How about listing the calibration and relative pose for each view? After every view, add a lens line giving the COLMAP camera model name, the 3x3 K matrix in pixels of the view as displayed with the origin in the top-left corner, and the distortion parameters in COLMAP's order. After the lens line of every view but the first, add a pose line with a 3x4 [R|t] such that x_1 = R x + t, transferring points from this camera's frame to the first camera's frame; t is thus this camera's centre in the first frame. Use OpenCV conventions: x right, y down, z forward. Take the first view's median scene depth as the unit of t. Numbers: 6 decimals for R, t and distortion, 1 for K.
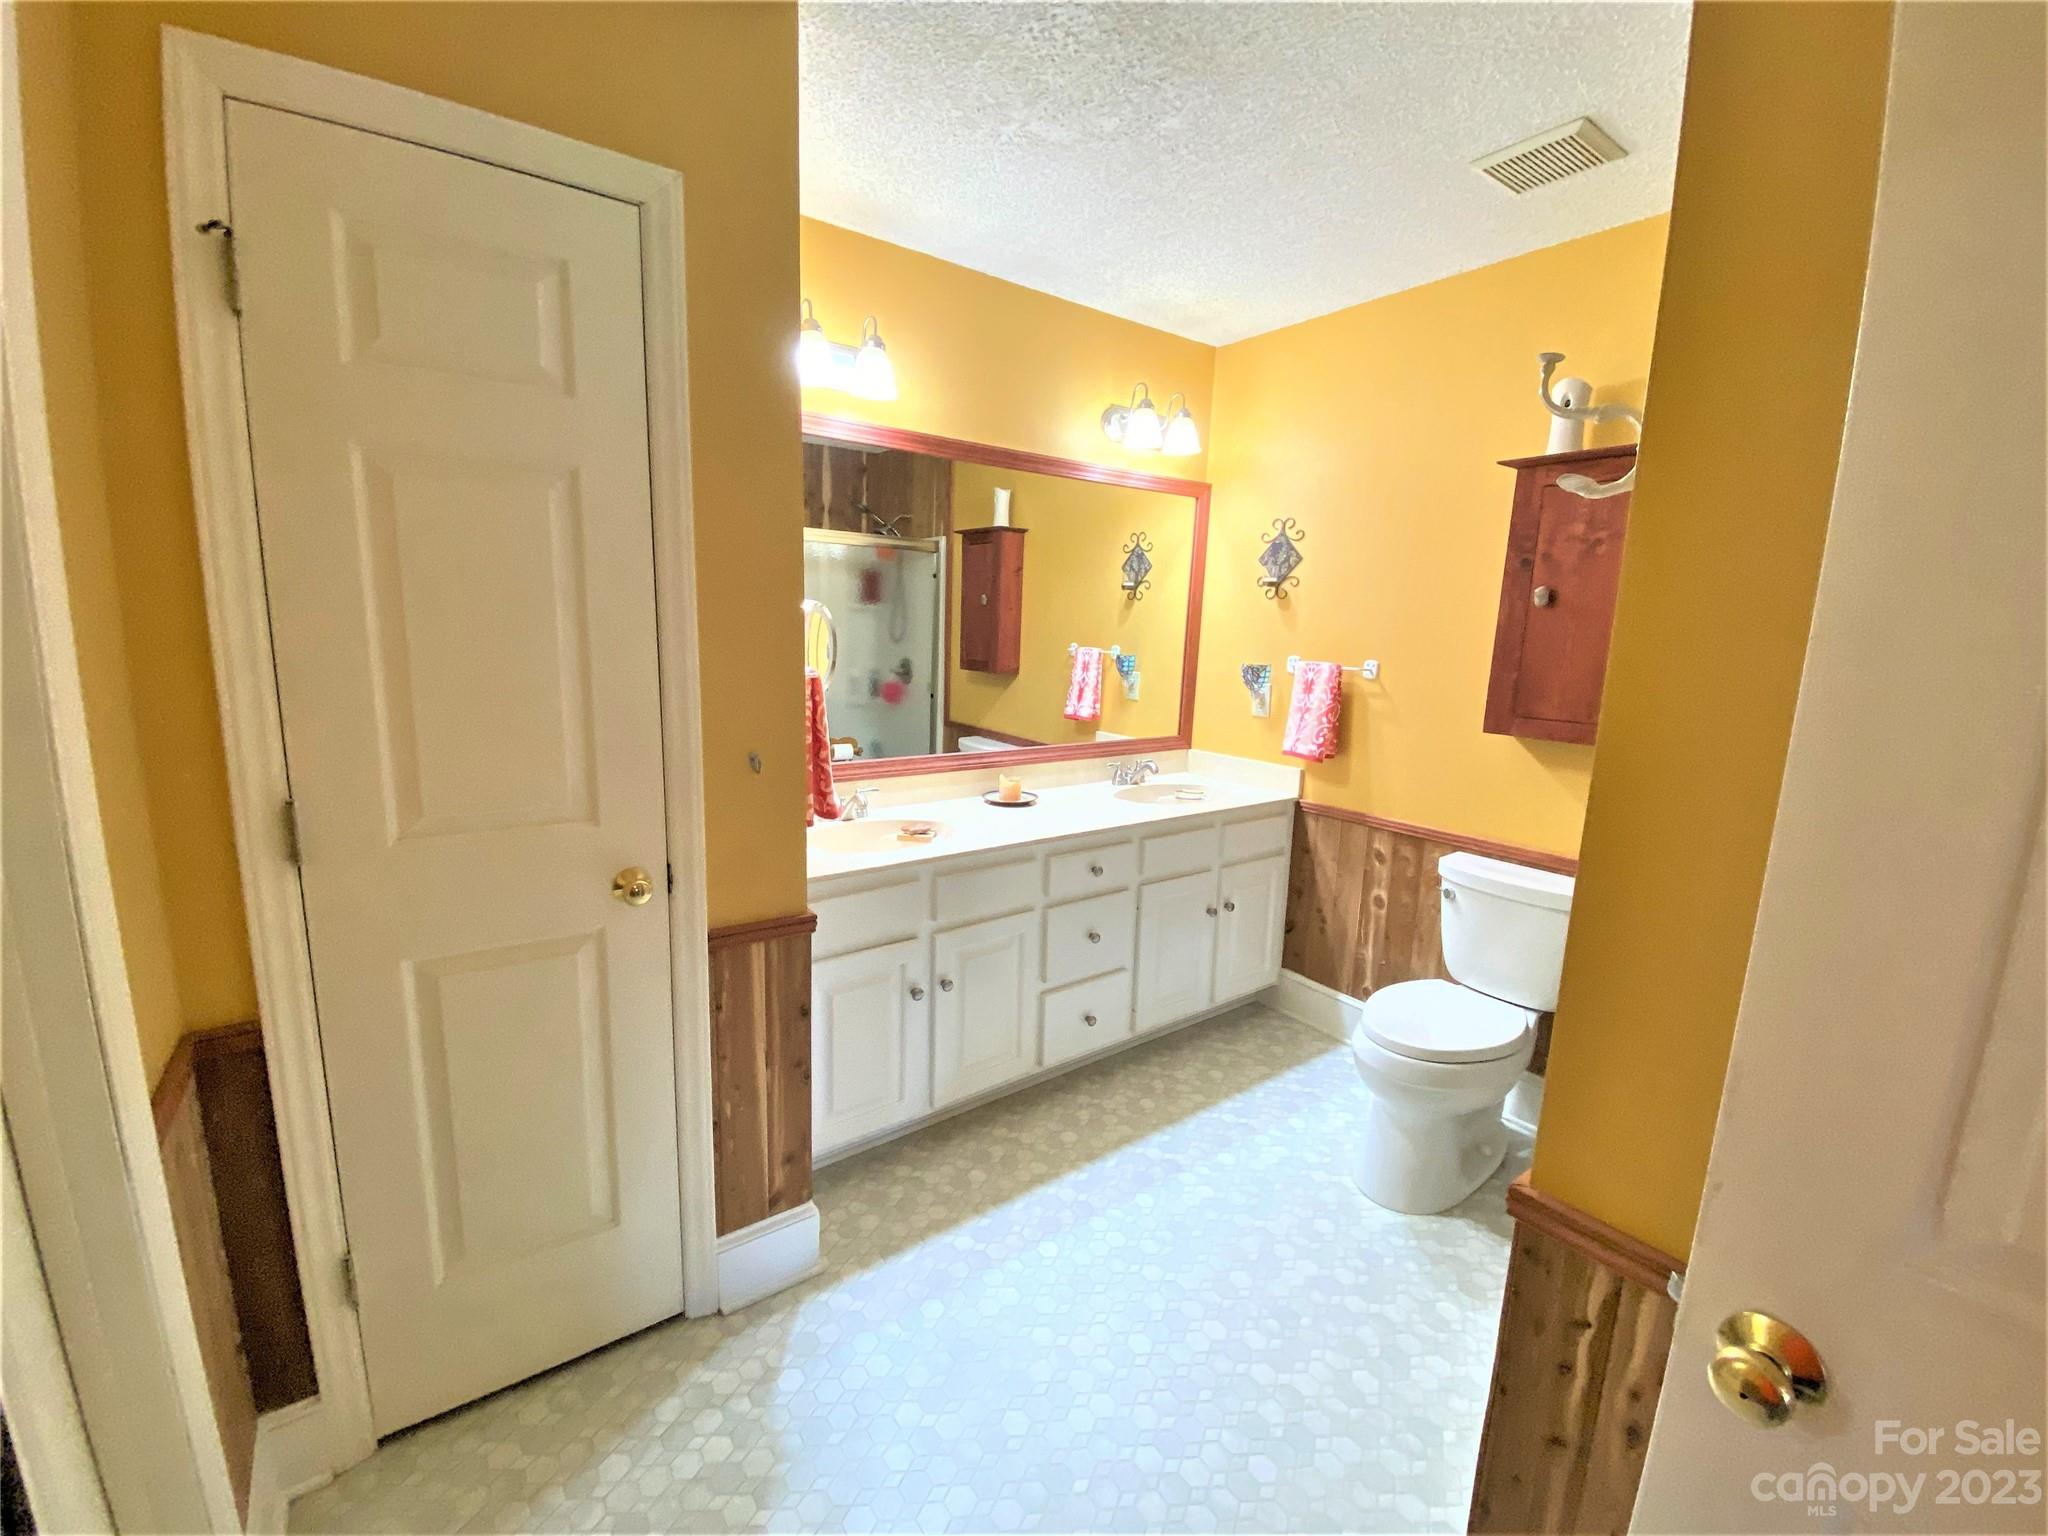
lens RADIAL K [[831.6, 0, 1008.5], [0, 831.6, 764.6], [0, 0, 1]] dist [0.008959, -0.009419]
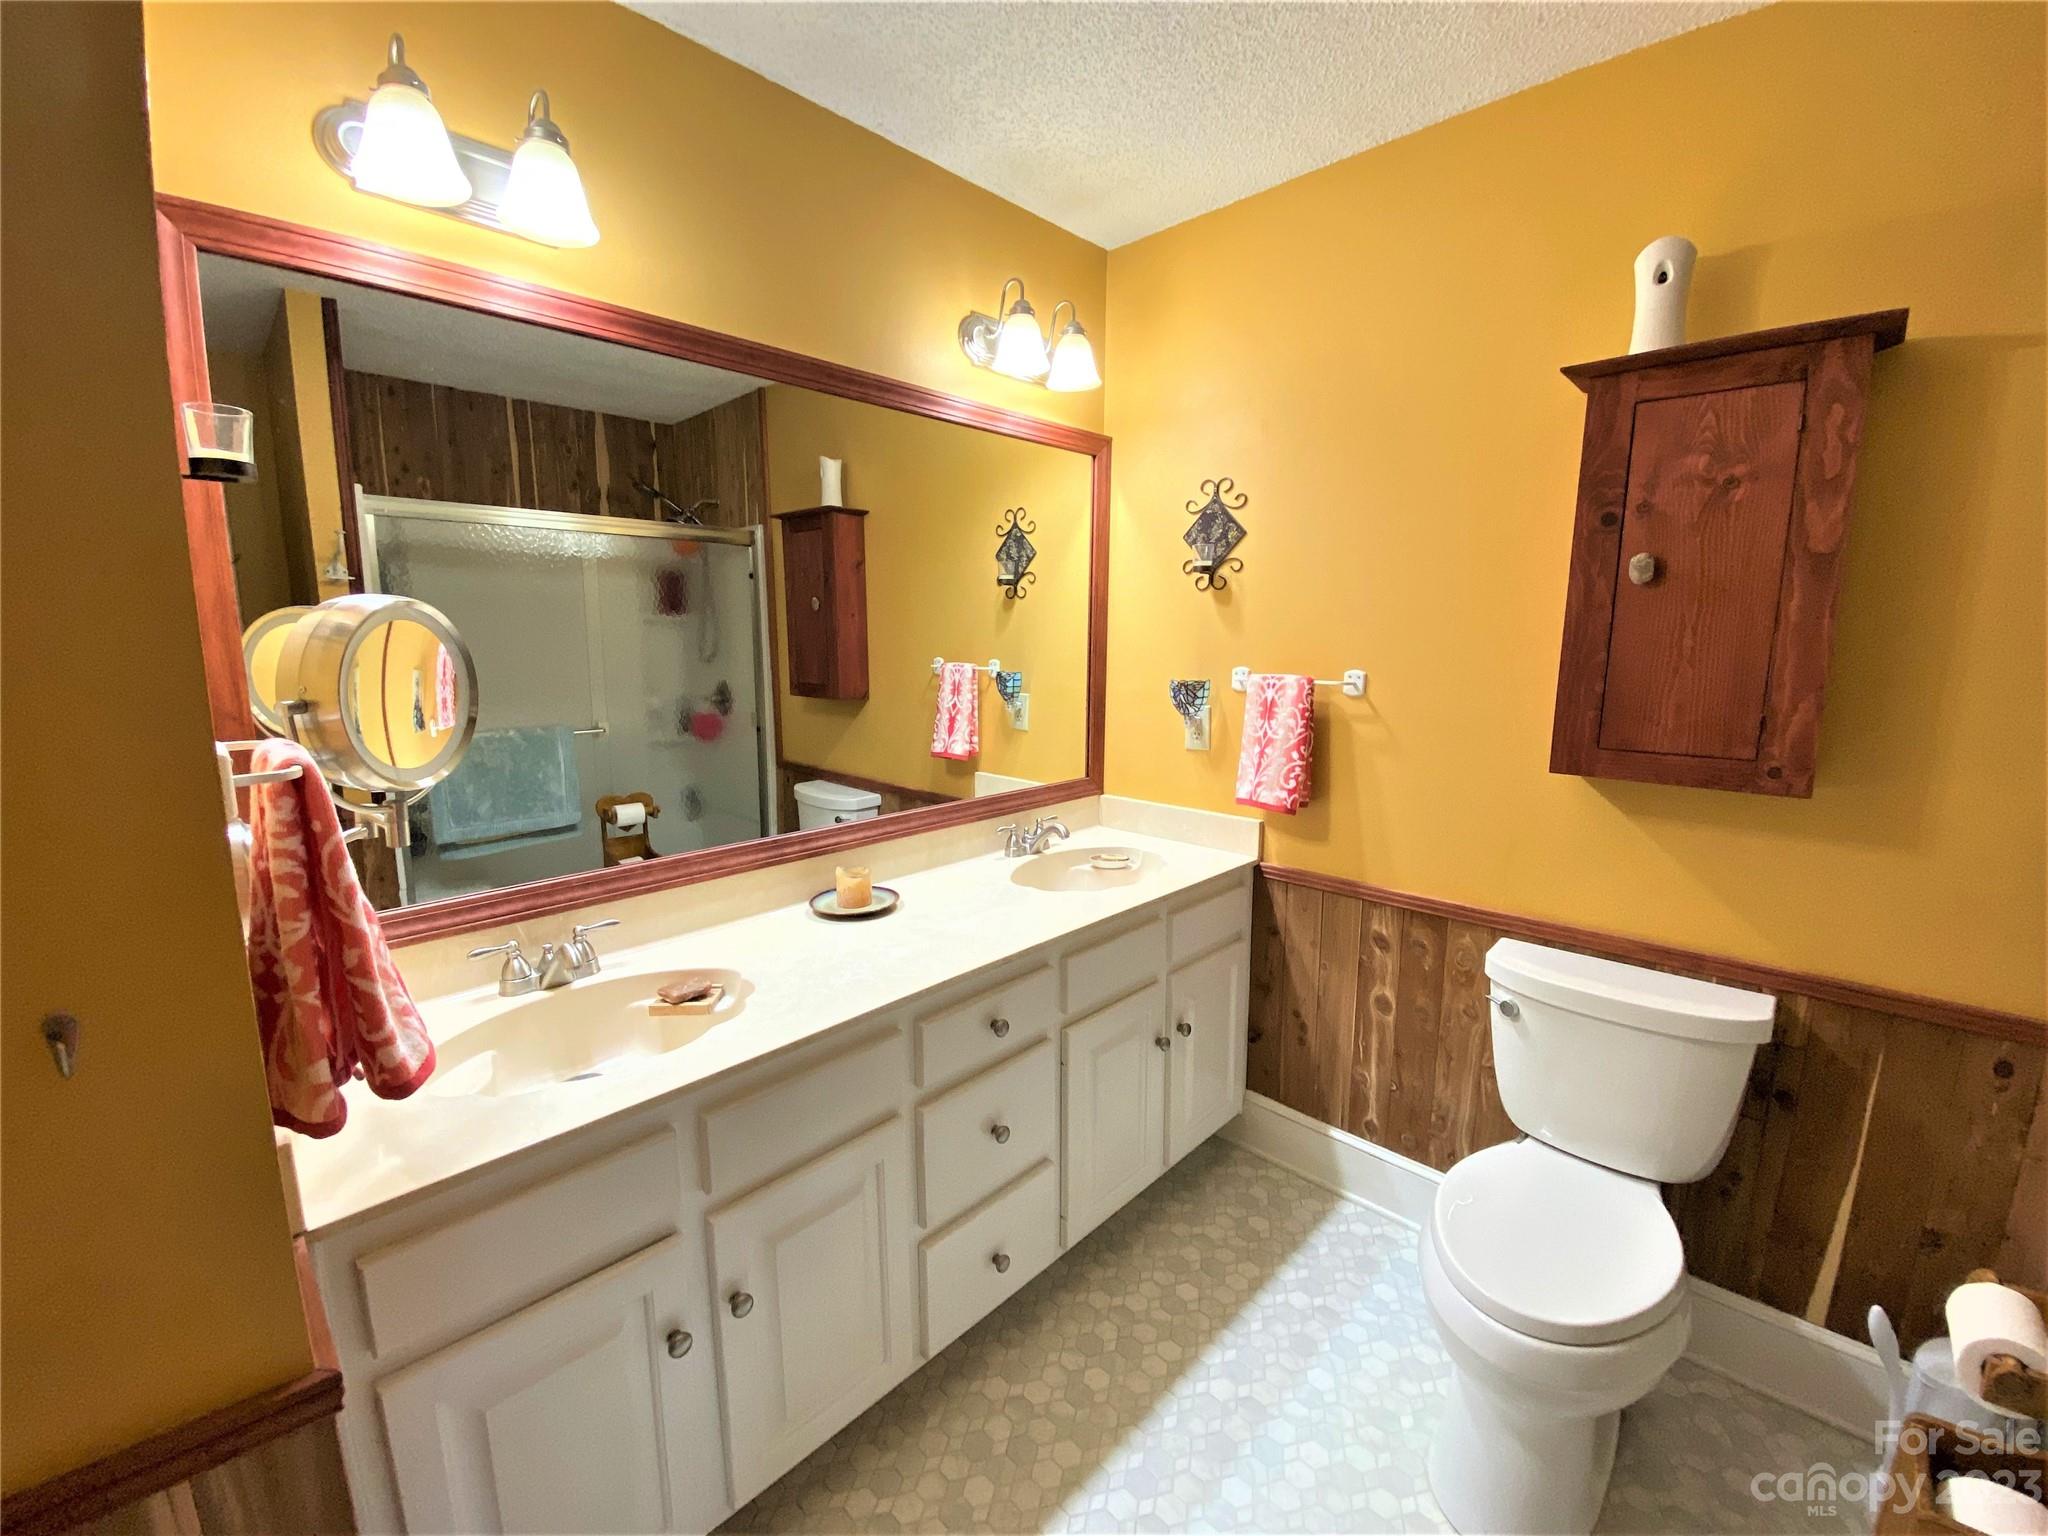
lens RADIAL K [[829.7, 0, 1029.6], [0, 829.7, 768.1], [0, 0, 1]] dist [0.014554, -0.000383]
pose [[0.981734, -0.057788, 0.181269, 0.024399], [0.058867, 0.998266, -0.000577, -0.054584], [-0.180921, 0.011237, 0.983433, 0.330777]]
